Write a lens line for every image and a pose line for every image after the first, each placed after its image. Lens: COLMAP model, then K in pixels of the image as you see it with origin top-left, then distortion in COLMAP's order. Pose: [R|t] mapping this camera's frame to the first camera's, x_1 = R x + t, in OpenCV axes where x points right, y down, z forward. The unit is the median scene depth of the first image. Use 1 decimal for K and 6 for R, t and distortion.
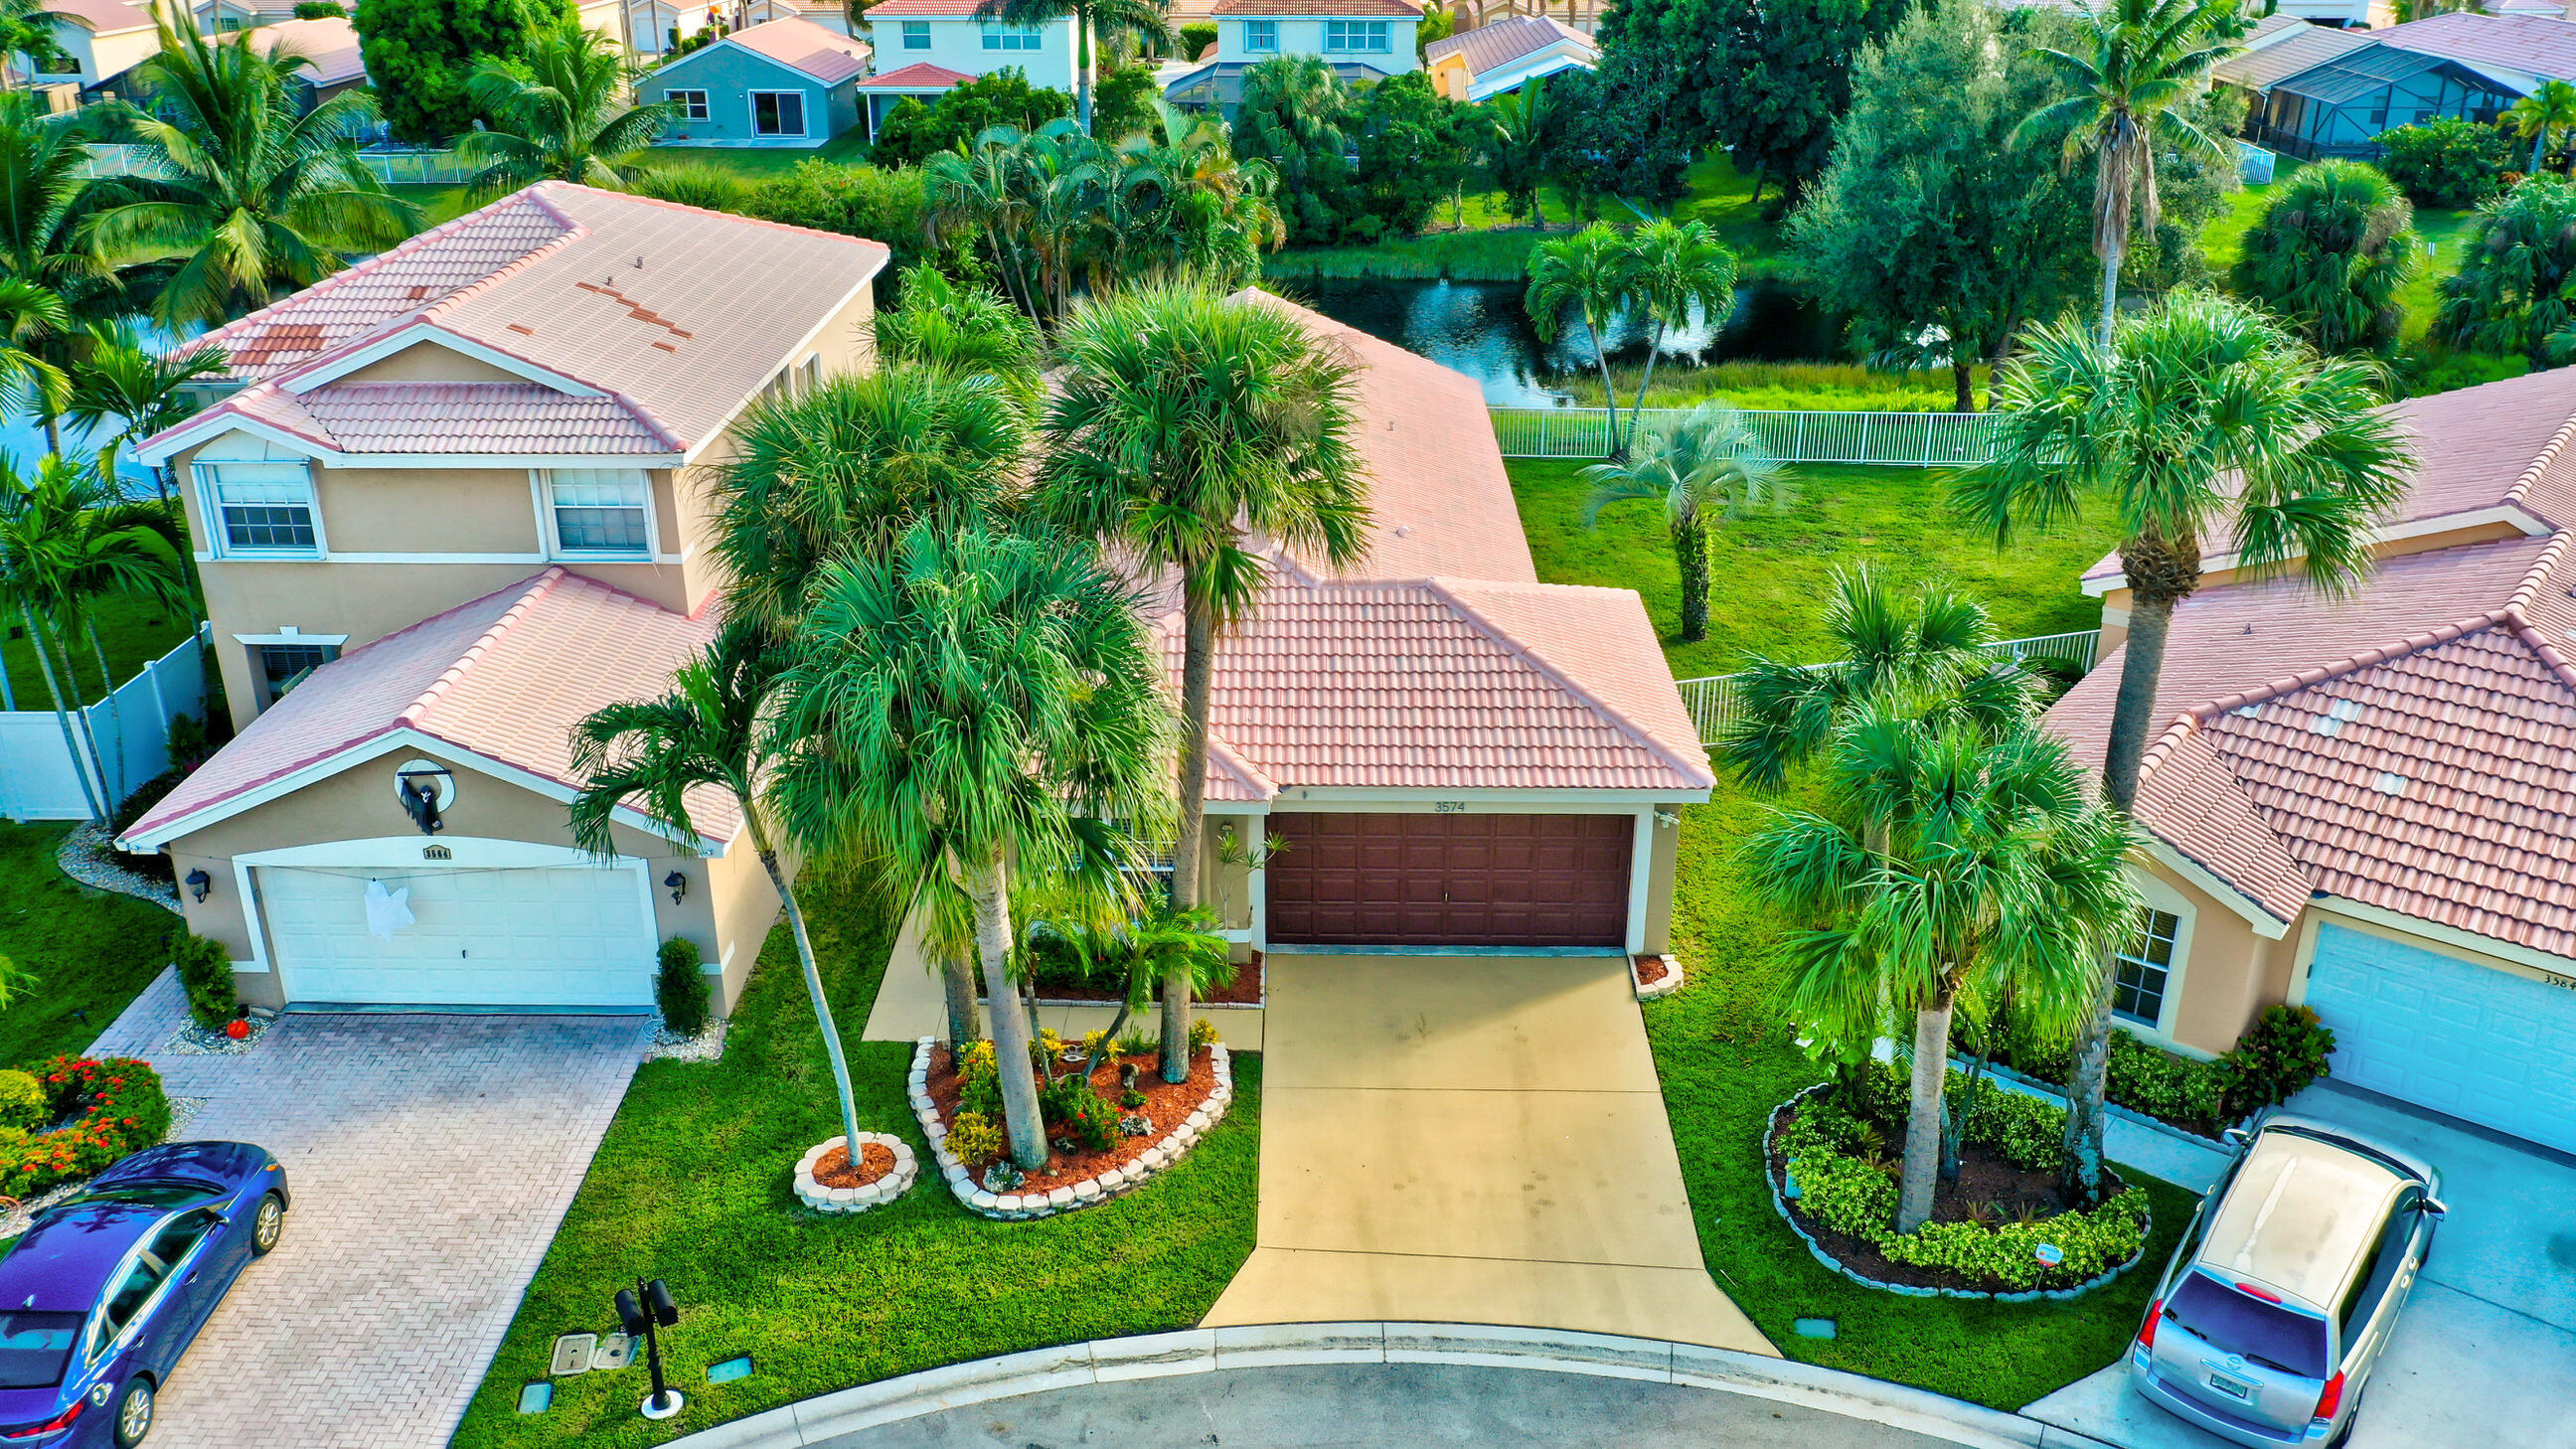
lens RADIAL K [[2077.5, 0, 1288.0], [0, 2077.5, 724.5], [0, 0, 1]] dist [-0.000134, -0.006592]
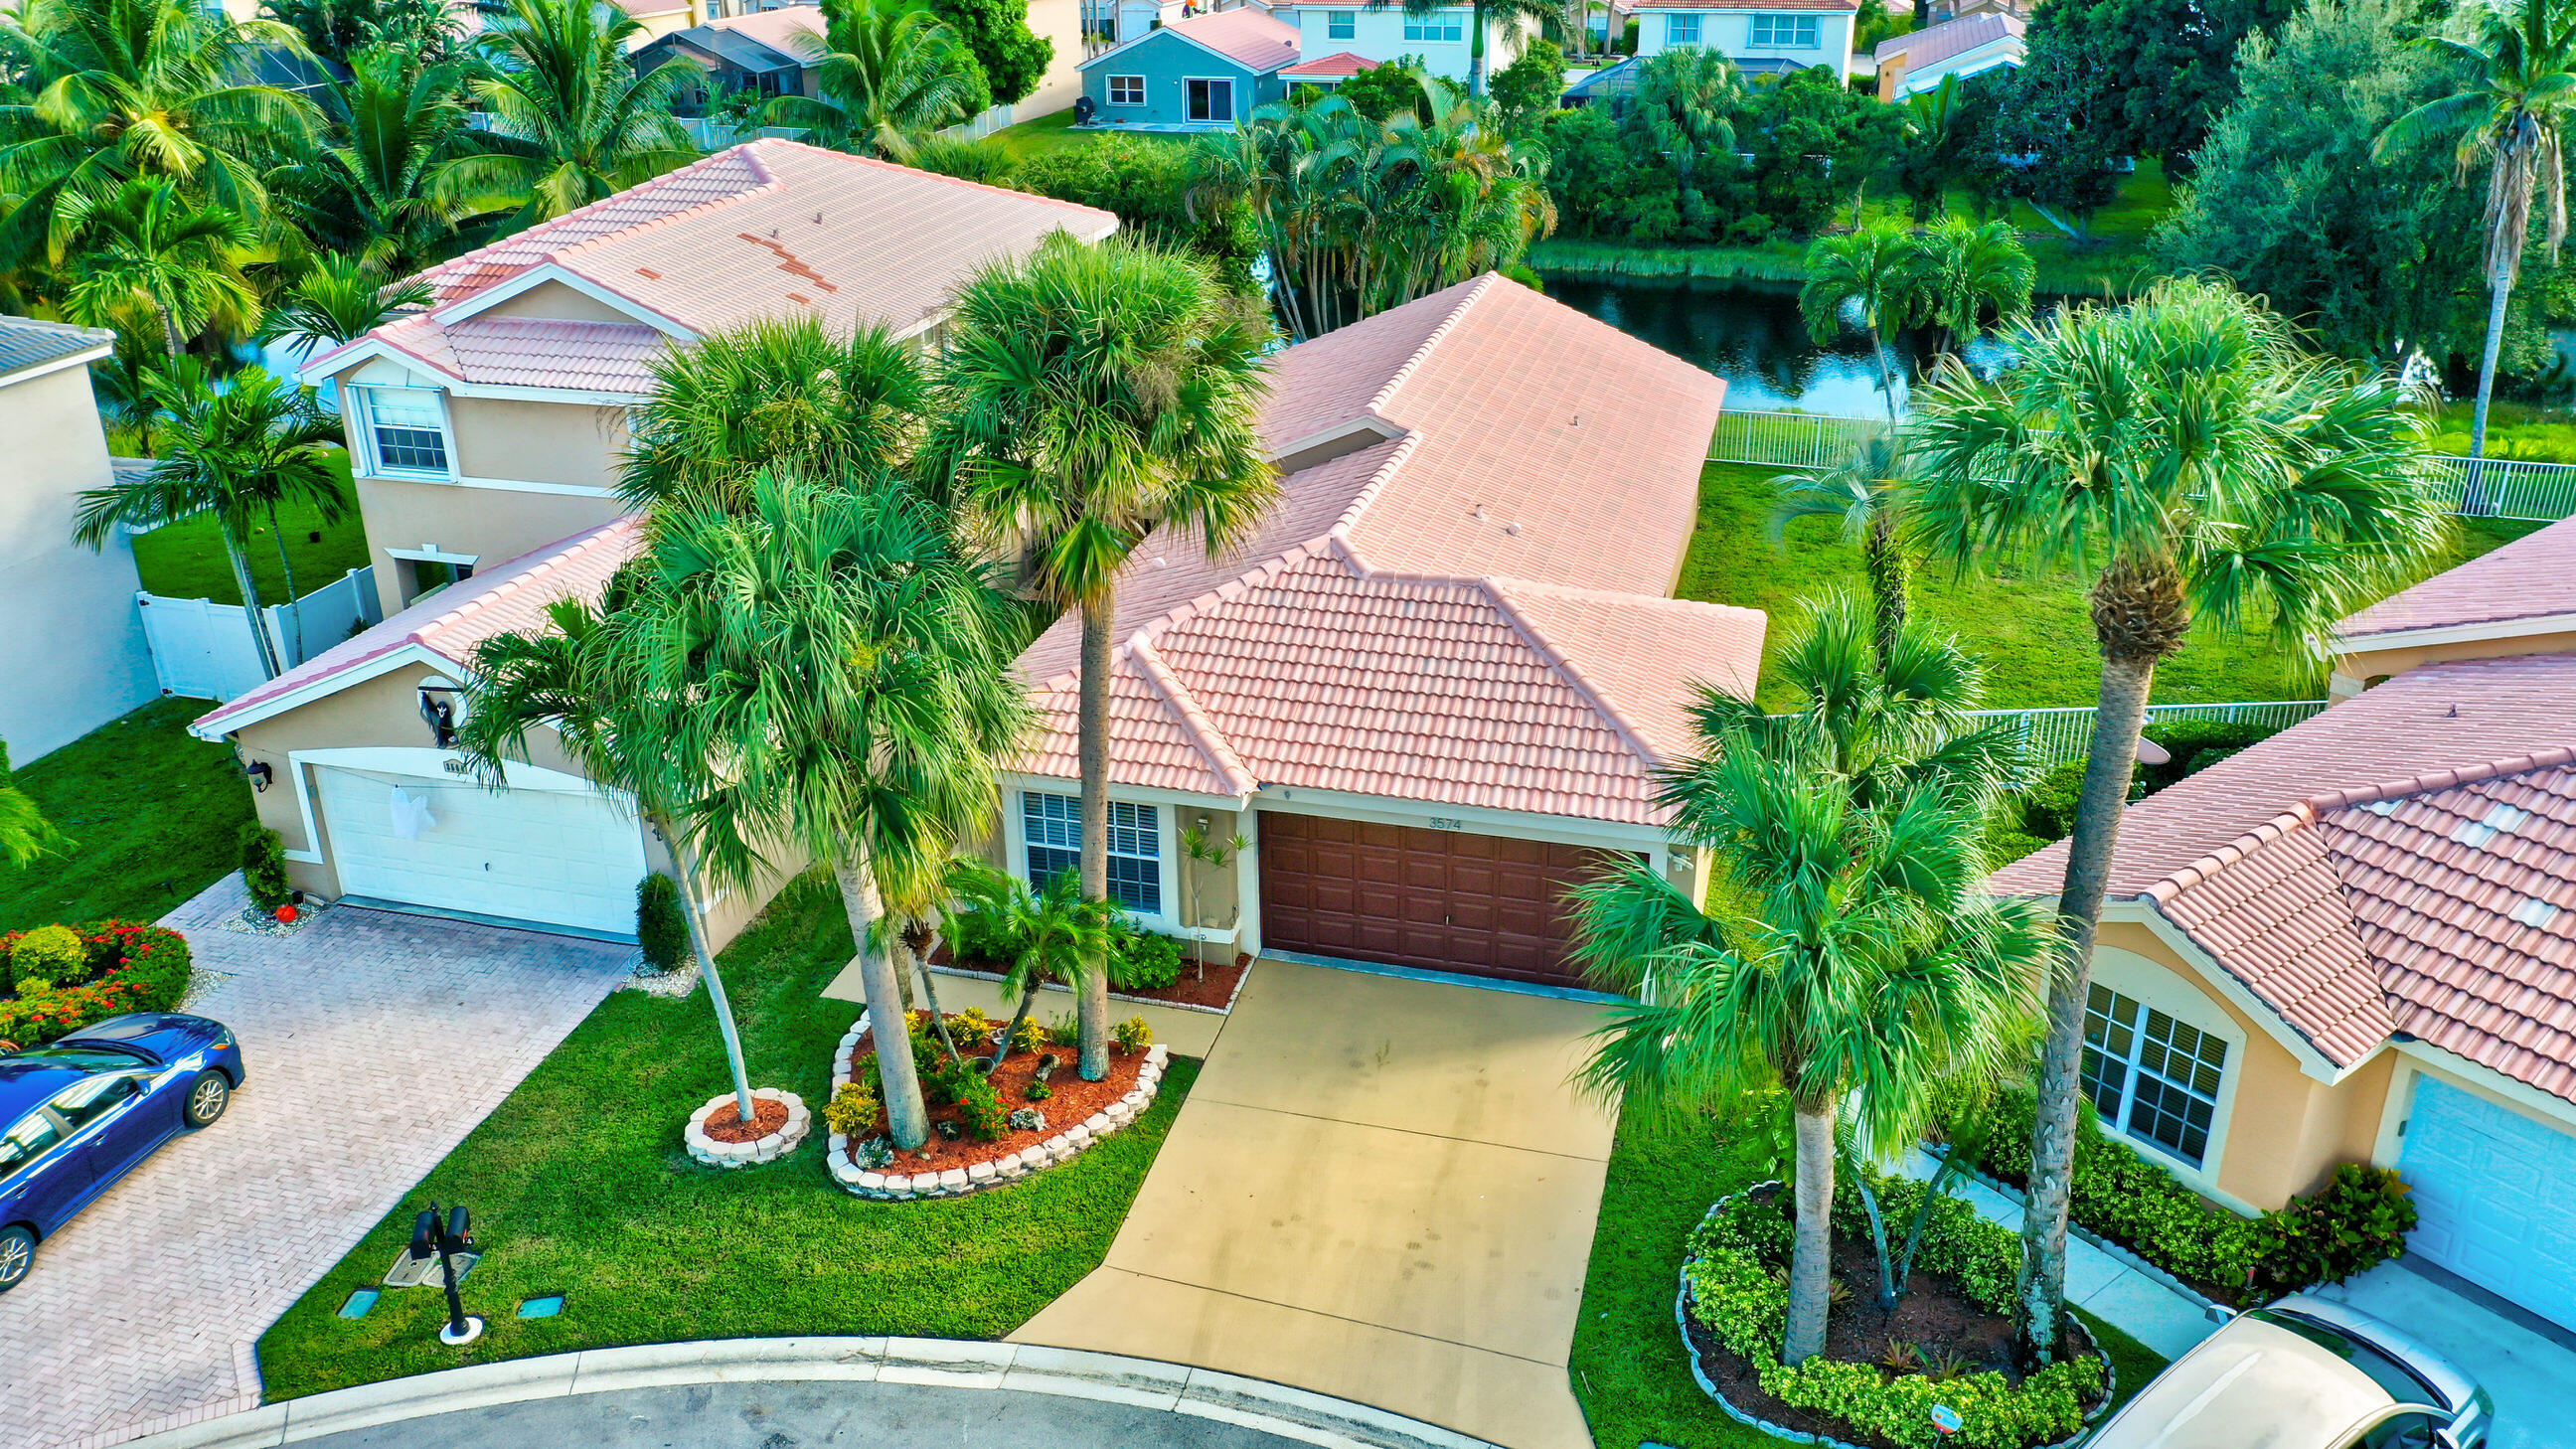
lens RADIAL K [[2030.5, 0, 1288.0], [0, 2030.5, 724.5], [0, 0, 1]] dist [0.000899, -0.004896]
pose [[0.967785, 0.091263, -0.234656, 0.233106], [-0.090248, 0.995805, 0.015086, -0.012426], [0.235048, 0.006577, 0.971961, 0.111206]]
